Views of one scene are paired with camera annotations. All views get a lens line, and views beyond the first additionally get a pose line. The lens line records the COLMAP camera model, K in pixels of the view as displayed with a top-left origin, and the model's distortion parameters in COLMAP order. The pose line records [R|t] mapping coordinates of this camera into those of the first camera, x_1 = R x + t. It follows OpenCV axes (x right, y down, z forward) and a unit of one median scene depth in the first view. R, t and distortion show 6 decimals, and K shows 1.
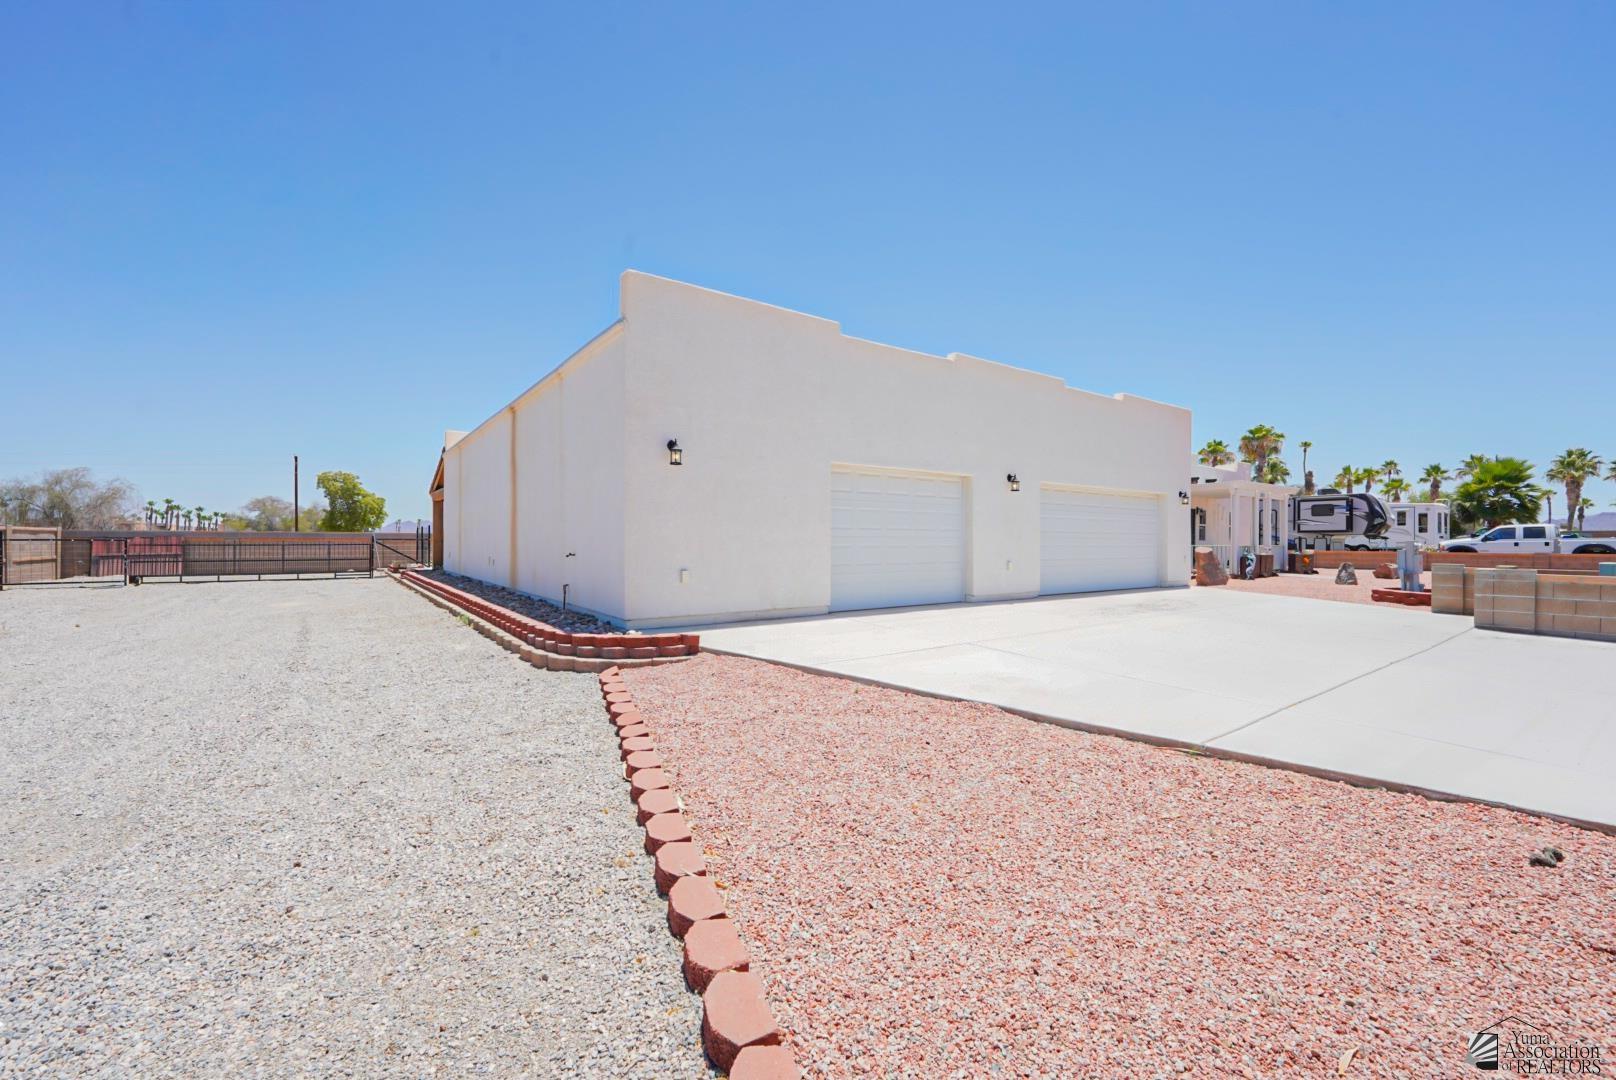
lens RADIAL K [[654.0, 0, 810.5], [0, 654.0, 543.4], [0, 0, 1]] dist [-0.017073, 0.000356]
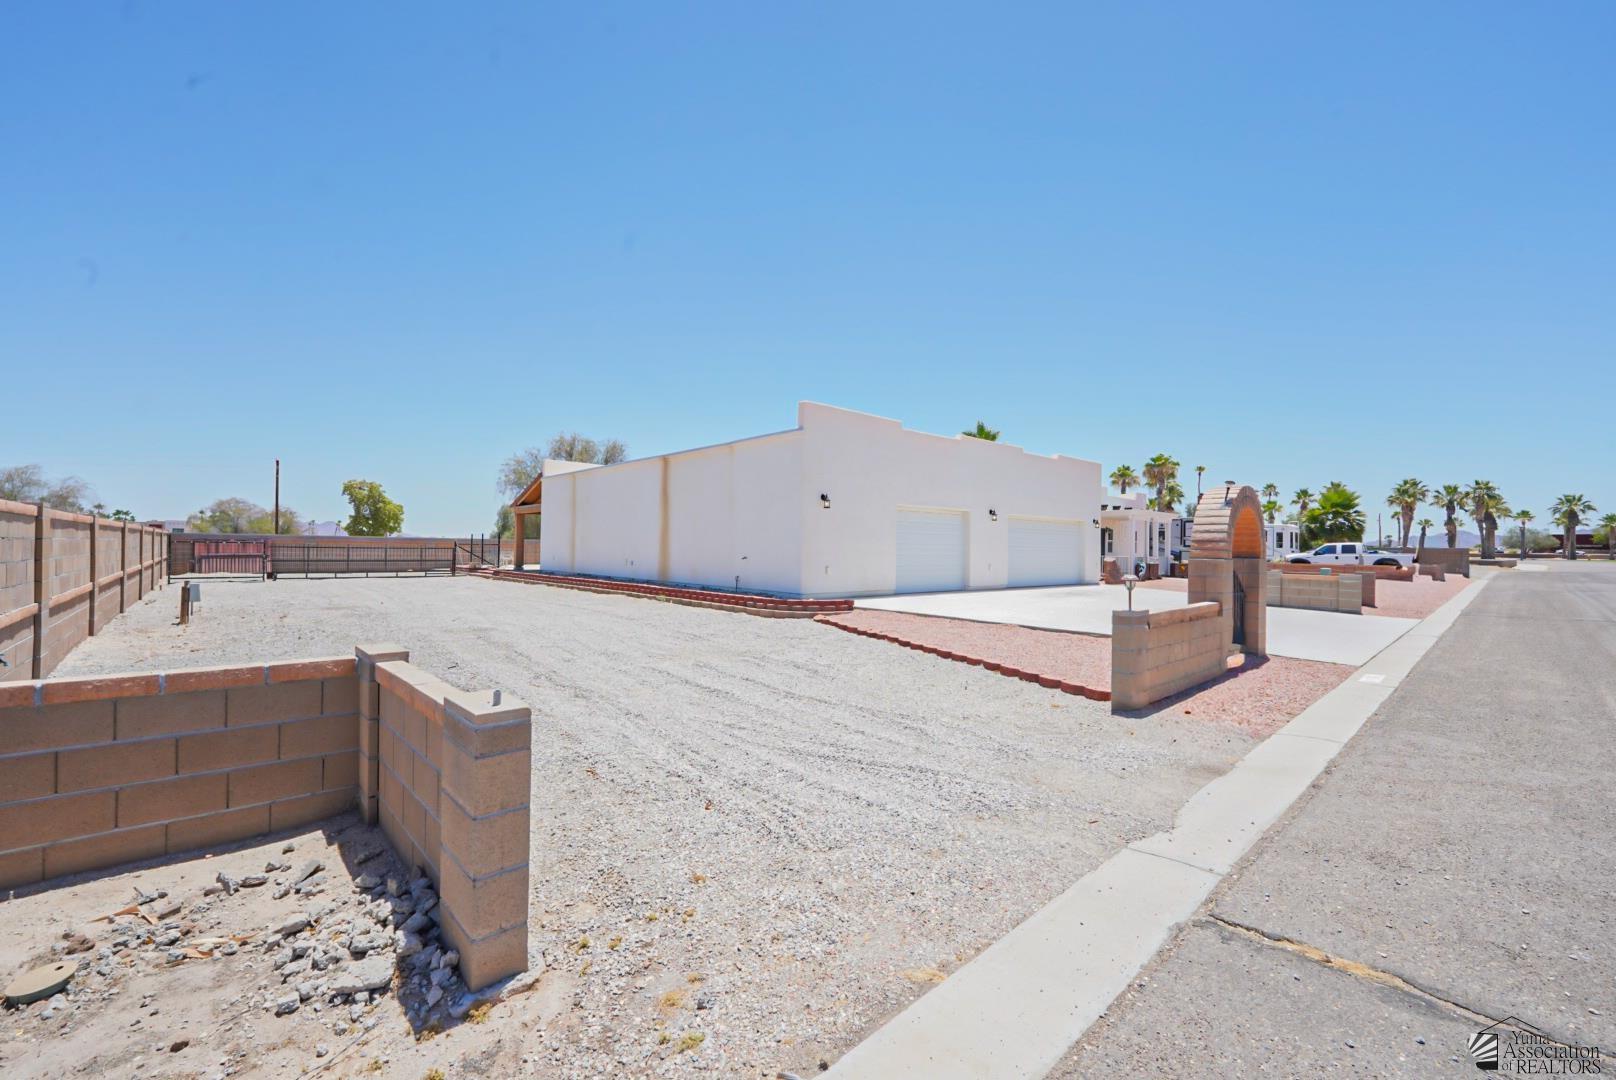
lens RADIAL K [[654.0, 0, 812.4], [0, 654.0, 542.7], [0, 0, 1]] dist [-0.017073, 0.000356]
pose [[0.994177, 0.012366, 0.107047, -0.093145], [-0.011063, 0.999857, -0.012765, -0.000497], [-0.107190, 0.011507, 0.994172, -0.166975]]
